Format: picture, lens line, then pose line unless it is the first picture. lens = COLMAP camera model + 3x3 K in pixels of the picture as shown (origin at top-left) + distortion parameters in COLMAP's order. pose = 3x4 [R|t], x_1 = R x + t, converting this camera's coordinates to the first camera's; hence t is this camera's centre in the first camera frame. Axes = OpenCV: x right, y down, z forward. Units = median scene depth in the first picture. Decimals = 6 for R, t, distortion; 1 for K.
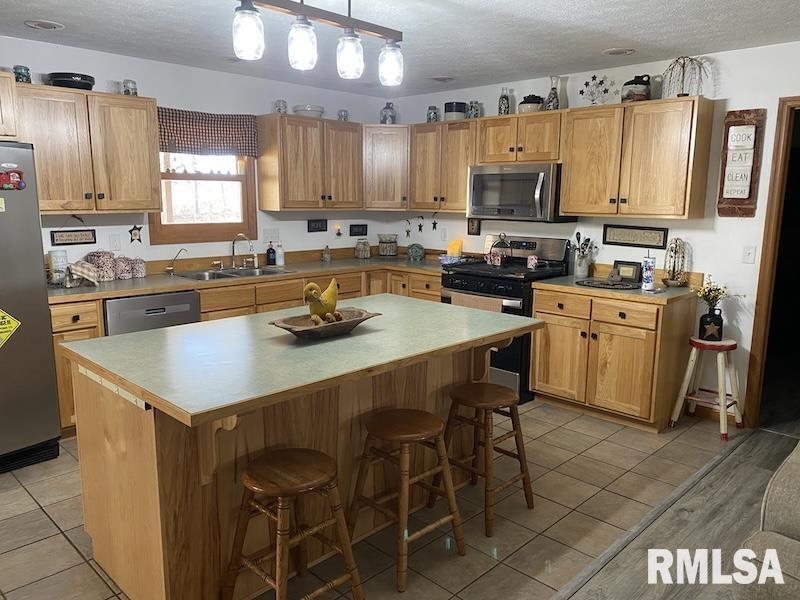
lens RADIAL K [[612.2, 0, 400.2], [0, 612.2, 295.4], [0, 0, 1]] dist [0.058708, -0.057044]
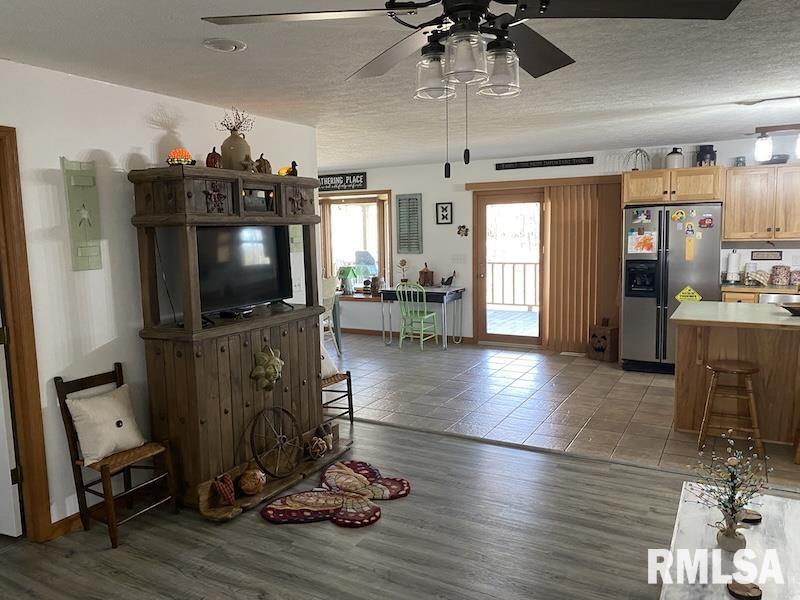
lens RADIAL K [[612.2, 0, 400.2], [0, 612.2, 295.4], [0, 0, 1]] dist [0.058708, -0.057044]
pose [[0.272518, 0.090243, -0.957909, 0.665790], [-0.134473, 0.989392, 0.054952, 0.040215], [0.952707, 0.113837, 0.281762, -0.288149]]
